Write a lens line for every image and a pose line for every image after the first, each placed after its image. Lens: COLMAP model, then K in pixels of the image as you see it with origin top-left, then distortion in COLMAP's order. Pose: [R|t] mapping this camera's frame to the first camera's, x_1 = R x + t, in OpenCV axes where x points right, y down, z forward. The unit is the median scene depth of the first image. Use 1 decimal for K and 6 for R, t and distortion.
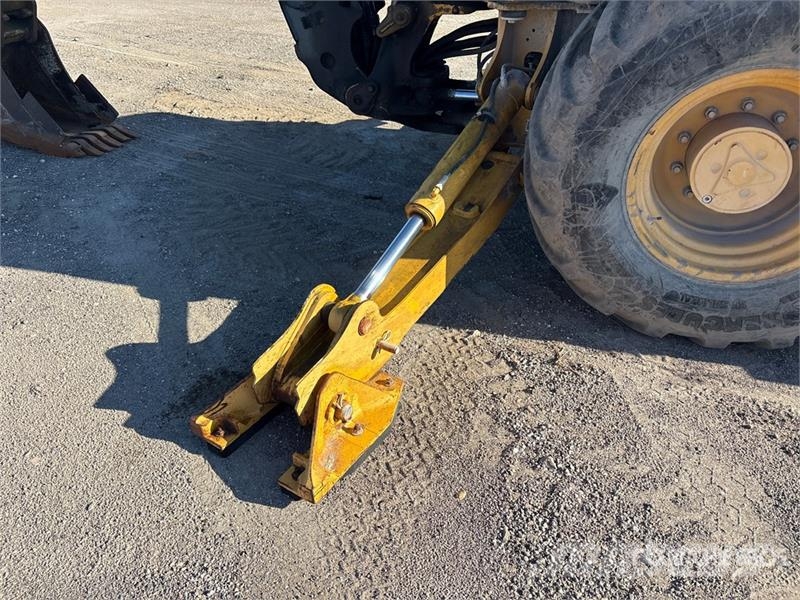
lens RADIAL K [[606.7, 0, 408.0], [0, 606.7, 301.4], [0, 0, 1]] dist [0.057335, -0.066712]
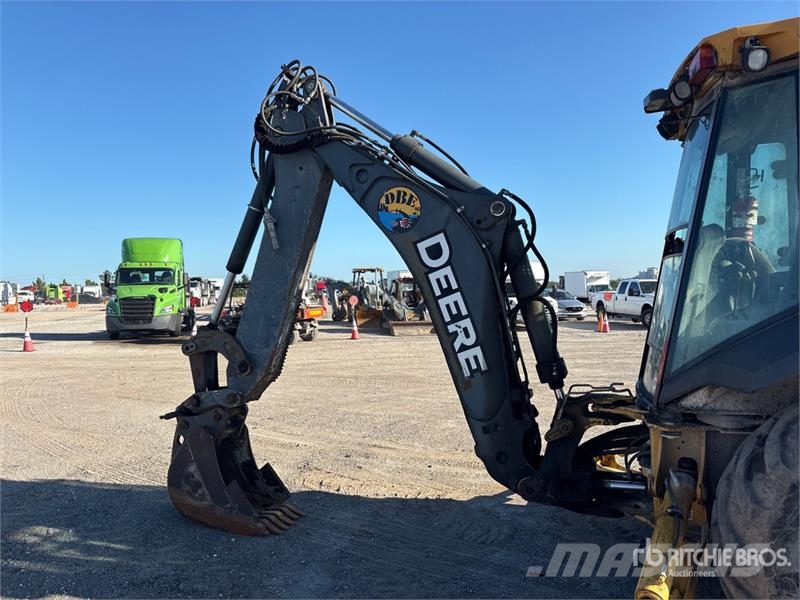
lens RADIAL K [[606.7, 0, 402.8], [0, 606.7, 292.7], [0, 0, 1]] dist [0.057335, -0.066712]
pose [[0.999288, -0.016075, -0.034132, -0.389818], [-0.005108, 0.838716, -0.544545, 0.010543], [0.037381, 0.544331, 0.838037, -0.340219]]
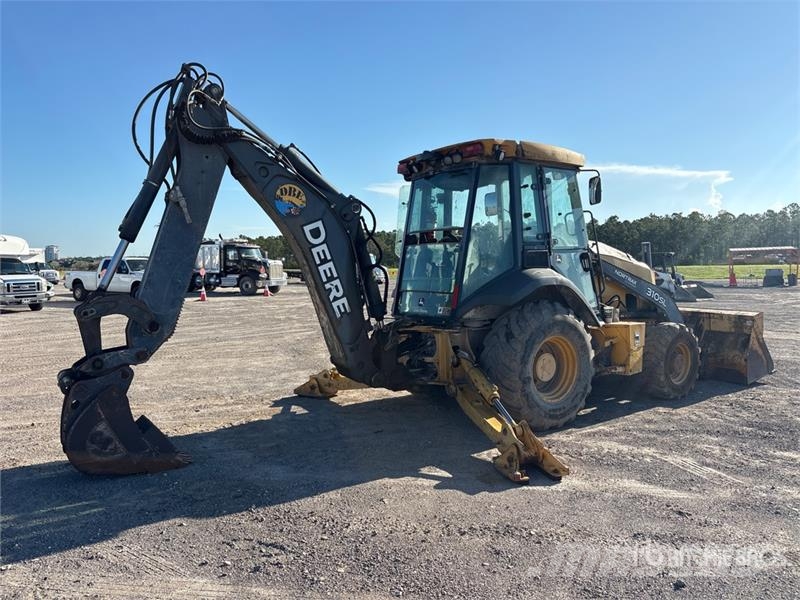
lens RADIAL K [[606.7, 0, 400.0], [0, 606.7, 301.1], [0, 0, 1]] dist [0.057335, -0.066712]
pose [[0.641755, -0.052545, 0.765108, -2.130471], [0.427280, 0.852961, -0.299814, 0.108328], [-0.636853, 0.519322, 0.569844, -0.454042]]
